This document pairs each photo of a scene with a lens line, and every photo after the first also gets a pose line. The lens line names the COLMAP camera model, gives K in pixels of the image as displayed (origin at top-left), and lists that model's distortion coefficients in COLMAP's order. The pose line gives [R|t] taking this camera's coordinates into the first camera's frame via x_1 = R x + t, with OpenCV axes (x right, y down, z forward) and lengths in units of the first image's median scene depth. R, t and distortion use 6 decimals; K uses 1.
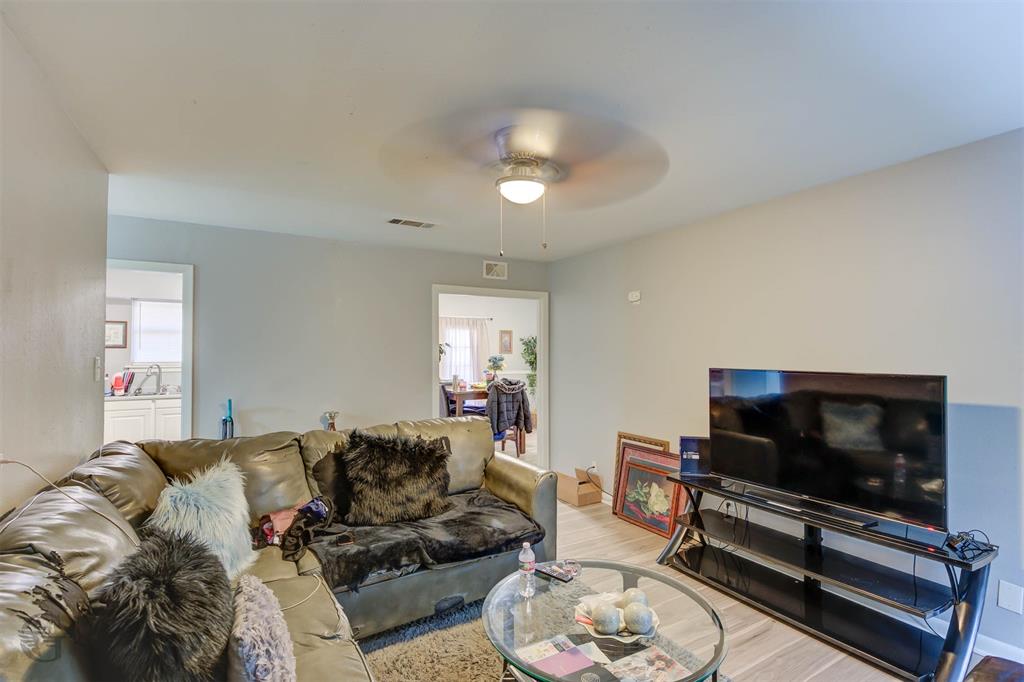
lens RADIAL K [[495.1, 0, 512.0], [0, 495.1, 341.0], [0, 0, 1]] dist [0.000637, -0.000008]
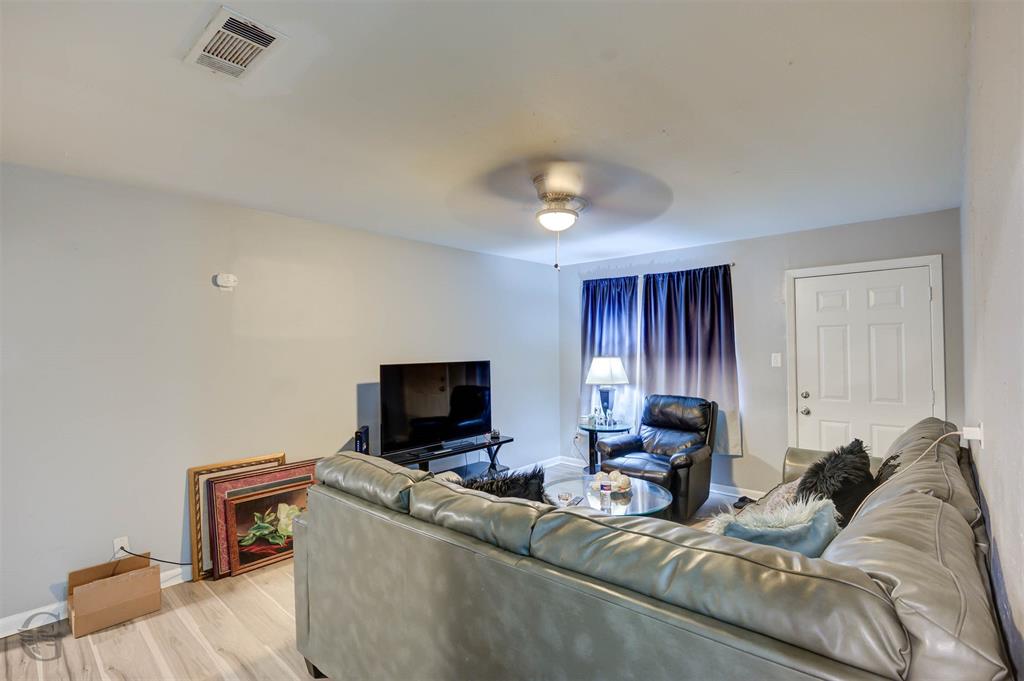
lens RADIAL K [[471.2, 0, 512.0], [0, 471.2, 340.5], [0, 0, 1]] dist [-0.000898, -0.000091]
pose [[-0.286308, 0.021369, 0.957899, -0.620873], [-0.010576, 0.999620, -0.025461, 0.016516], [-0.958079, -0.017420, -0.285974, 0.846921]]
